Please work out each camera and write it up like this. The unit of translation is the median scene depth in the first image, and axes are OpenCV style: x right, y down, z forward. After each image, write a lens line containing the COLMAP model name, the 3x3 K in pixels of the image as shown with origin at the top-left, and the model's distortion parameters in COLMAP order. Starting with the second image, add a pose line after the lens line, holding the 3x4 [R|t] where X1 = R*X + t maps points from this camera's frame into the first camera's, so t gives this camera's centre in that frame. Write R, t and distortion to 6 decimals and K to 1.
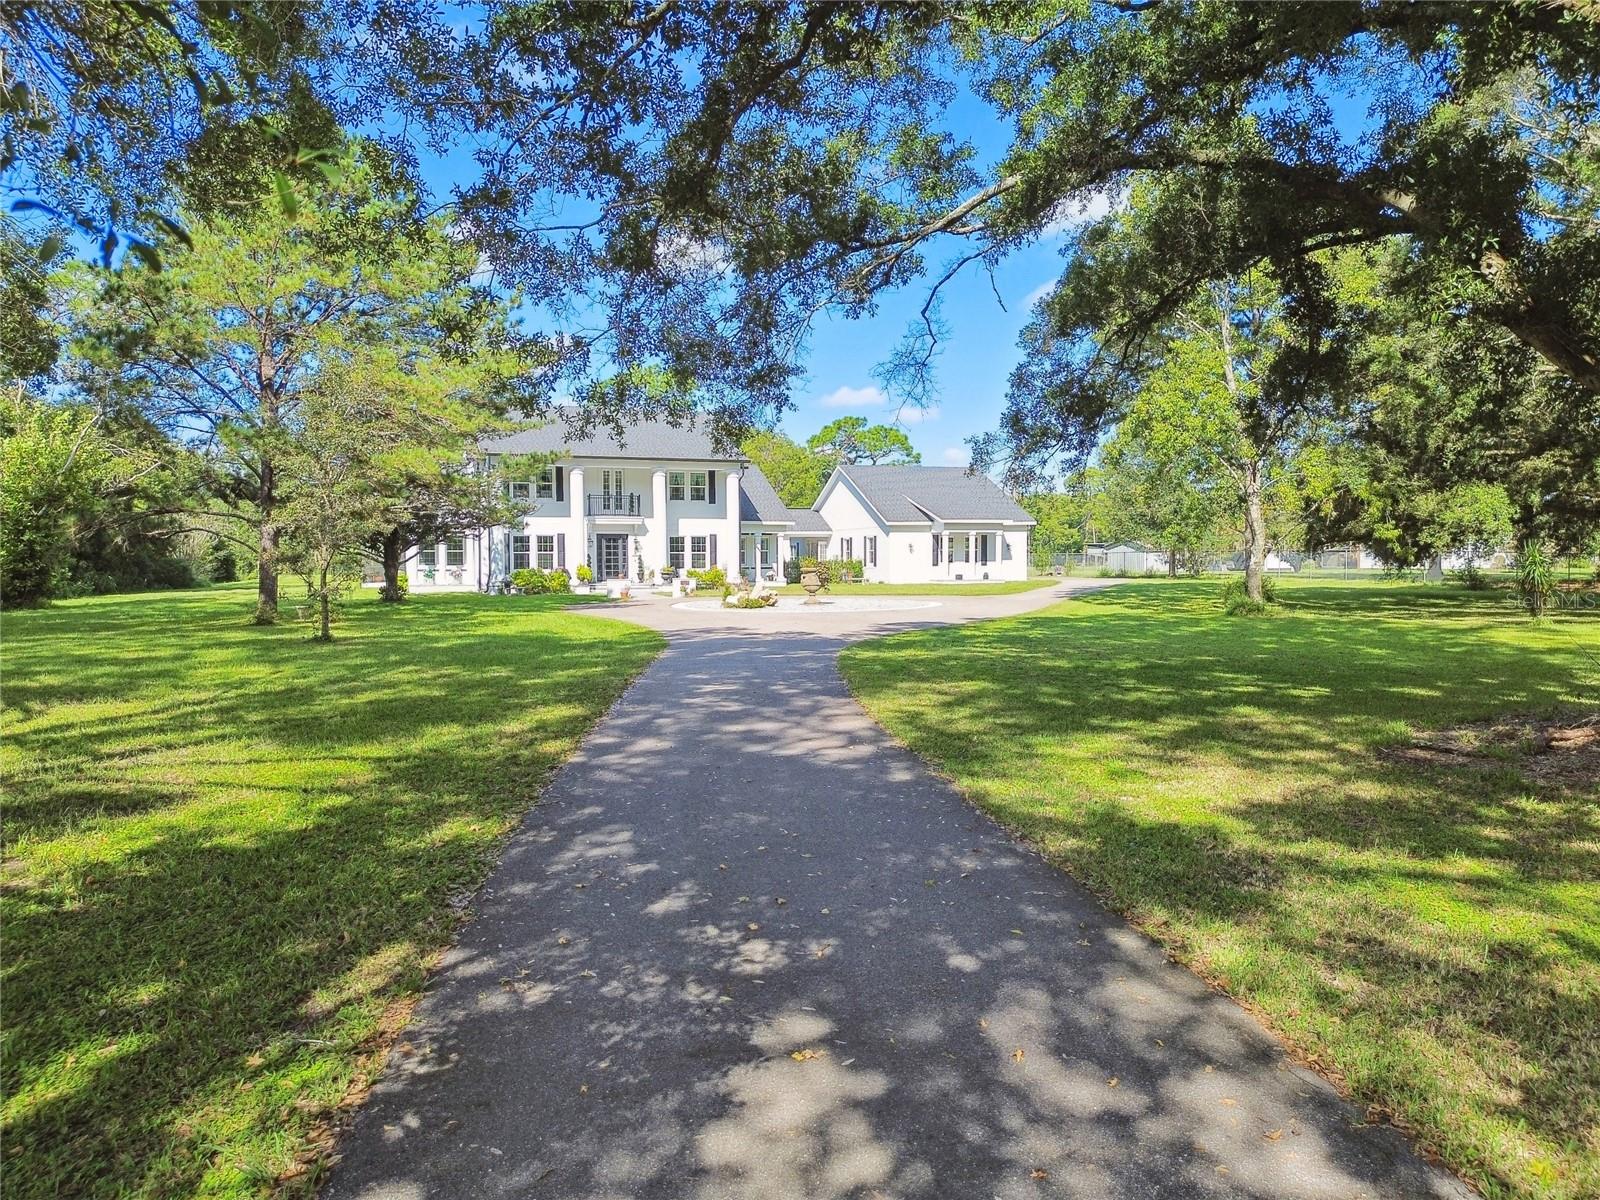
lens RADIAL K [[1116.5, 0, 800.0], [0, 1116.5, 600.0], [0, 0, 1]] dist [0.135242, 0.000404]
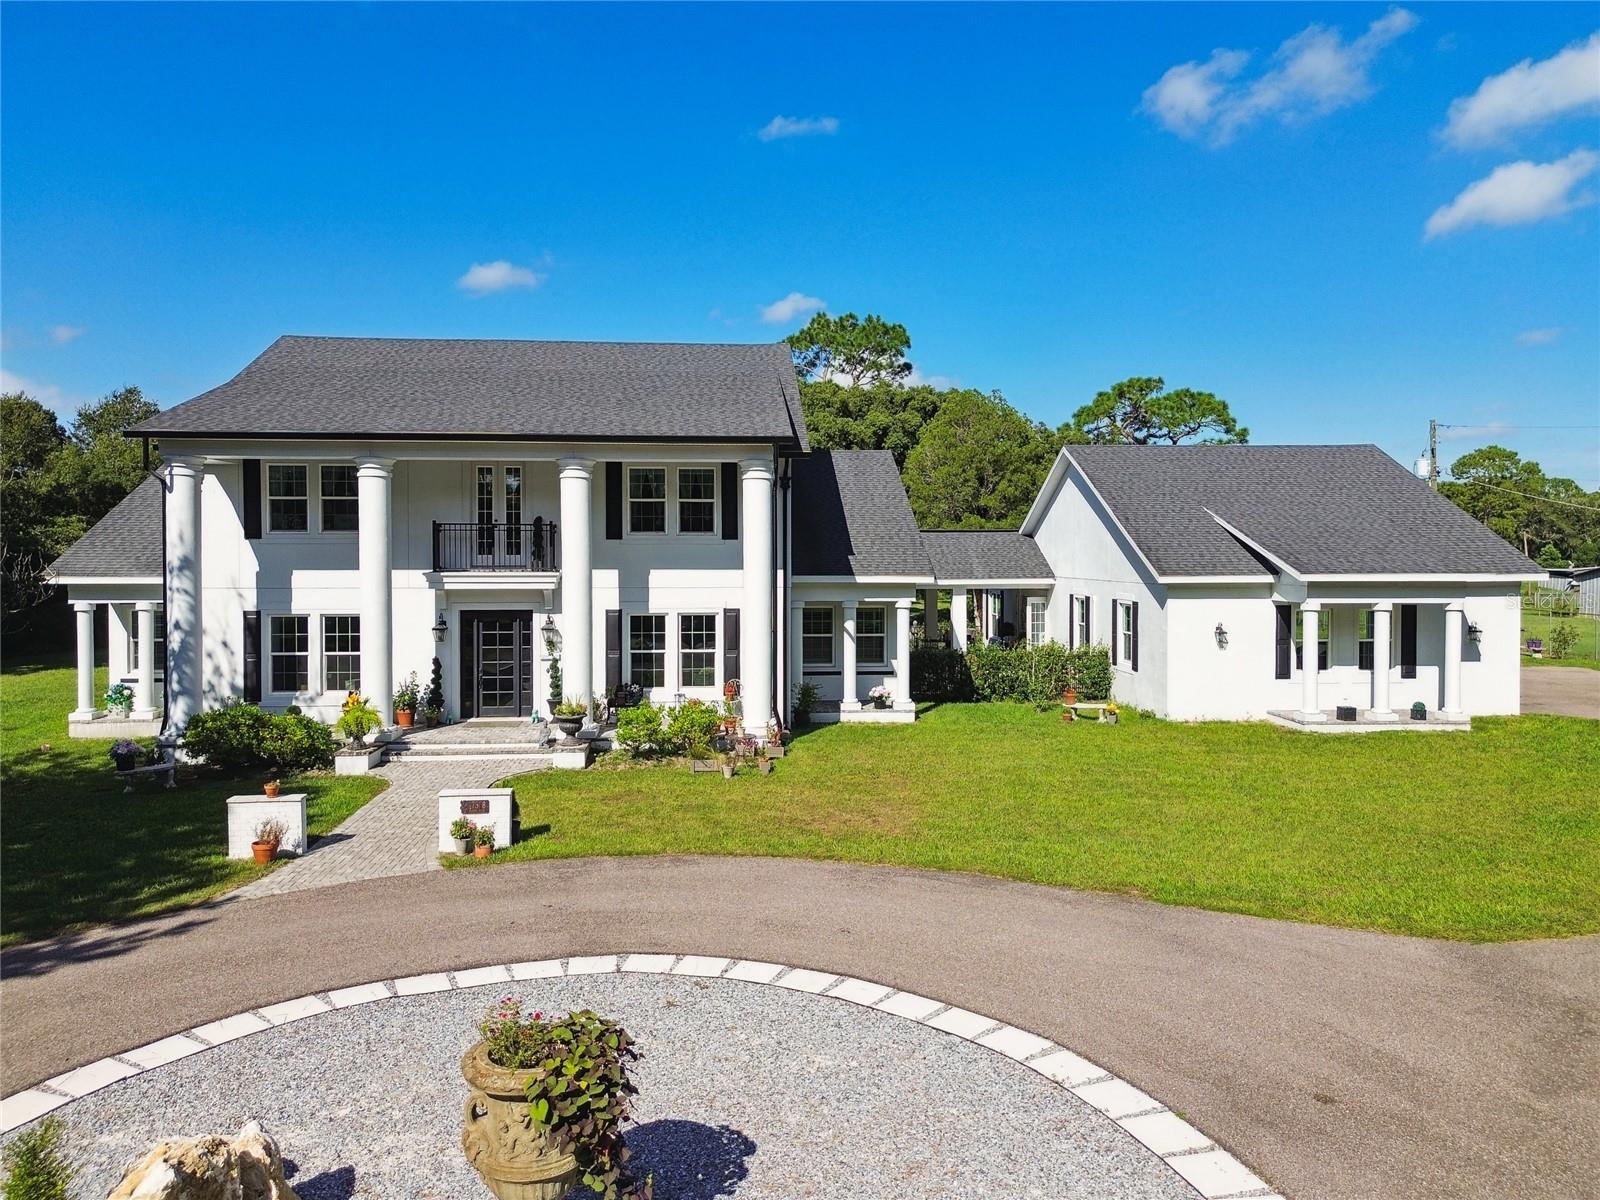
lens RADIAL K [[1150.9, 0, 795.2], [0, 1150.9, 574.2], [0, 0, 1]] dist [0.070156, -0.069062]
pose [[0.965321, 0.010344, -0.260863, 0.064027], [-0.014629, 0.999788, -0.014490, -0.067609], [0.260657, 0.017804, 0.965267, 0.588928]]
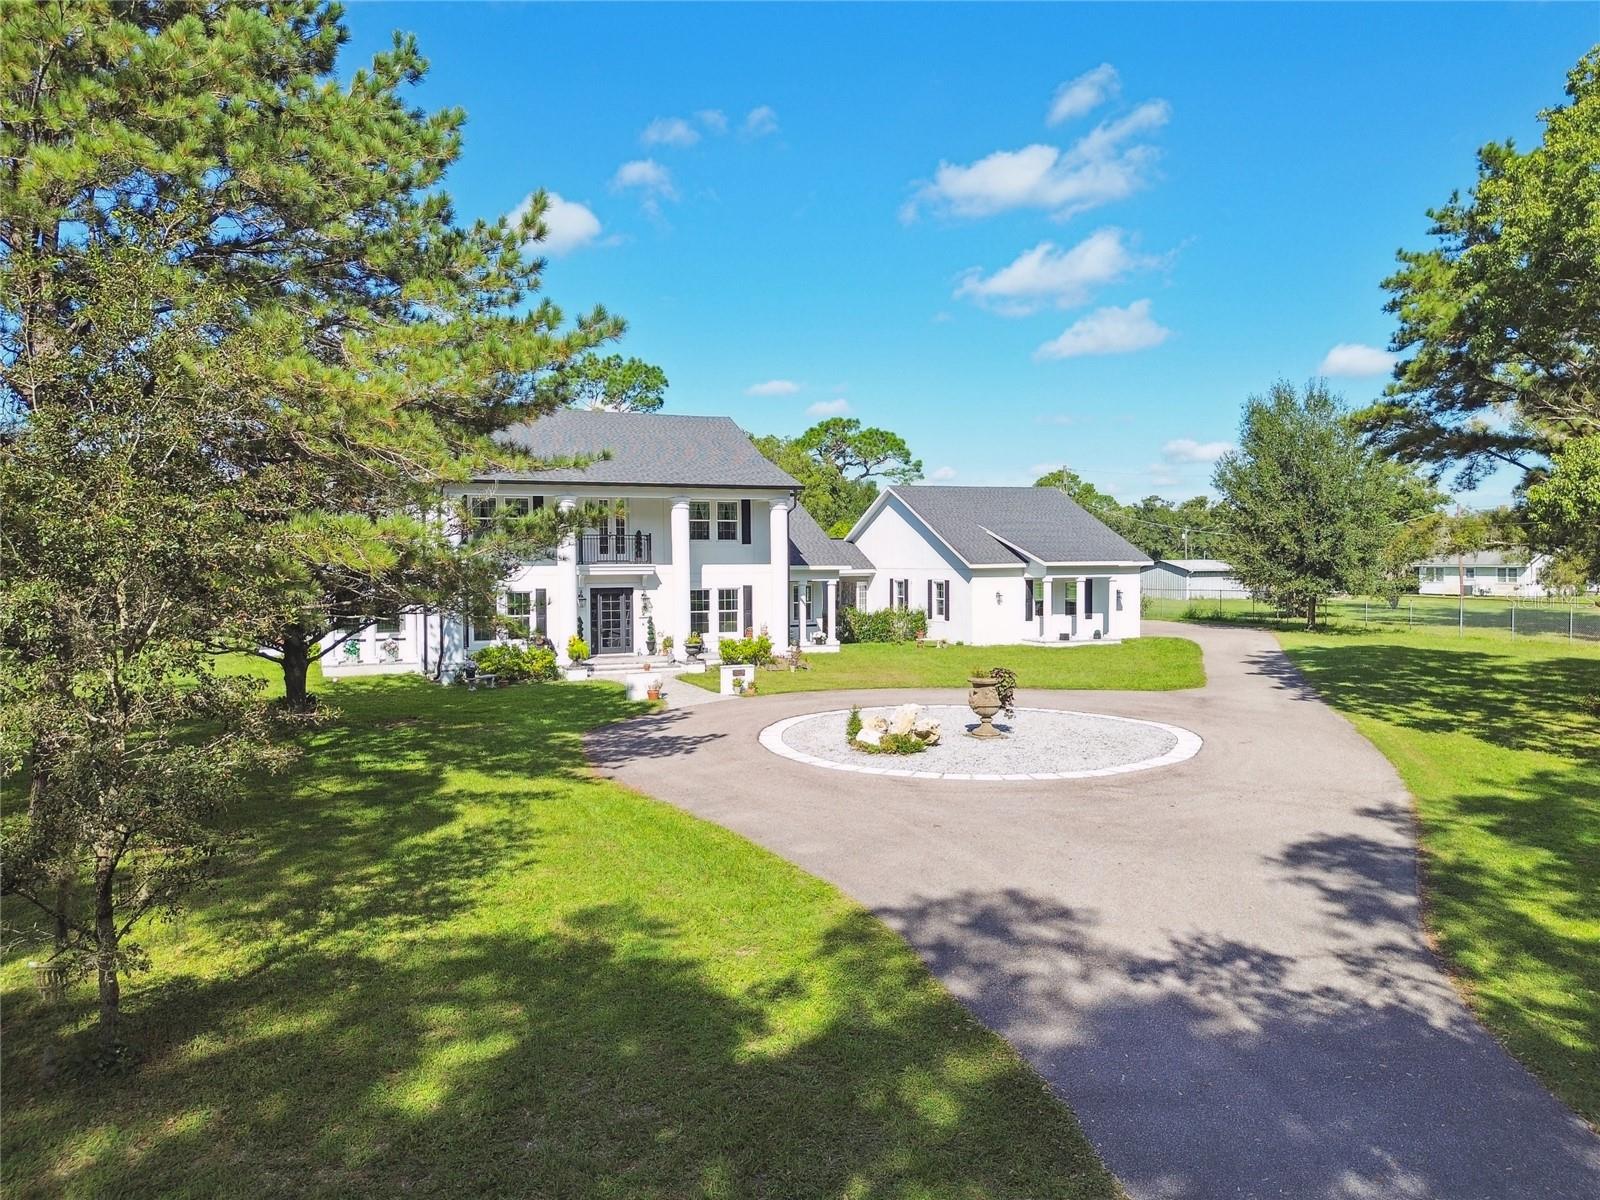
lens RADIAL K [[1137.5, 0, 800.0], [0, 1137.5, 600.0], [0, 0, 1]] dist [0.118136, 0.001181]
pose [[0.998058, -0.003600, 0.062192, -0.091989], [0.003569, 0.999993, 0.000607, -0.050738], [-0.062194, -0.000384, 0.998064, 0.261090]]
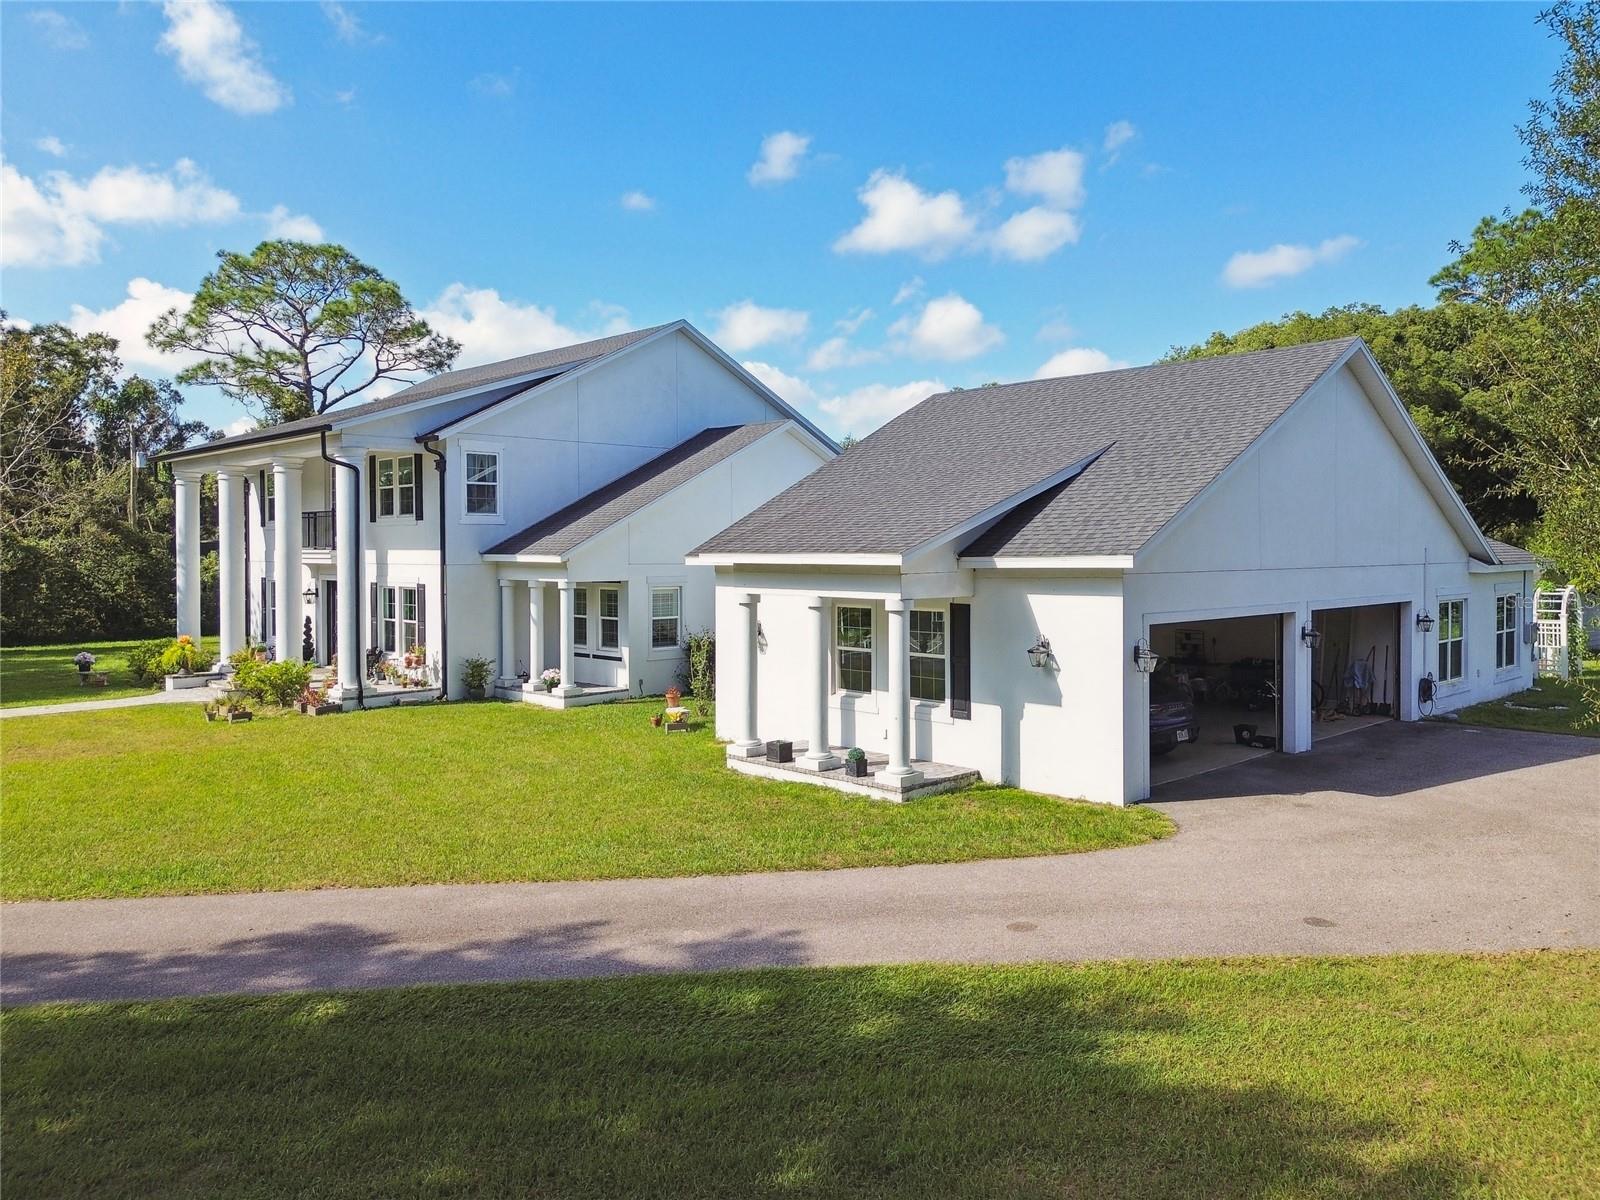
lens RADIAL K [[1143.7, 0, 800.0], [0, 1143.7, 600.0], [0, 0, 1]] dist [0.085732, -0.098643]
pose [[0.423386, 0.044446, -0.904858, 0.443759], [-0.031301, 0.998917, 0.034420, -0.075764], [0.905408, 0.013750, 0.424319, 0.959783]]
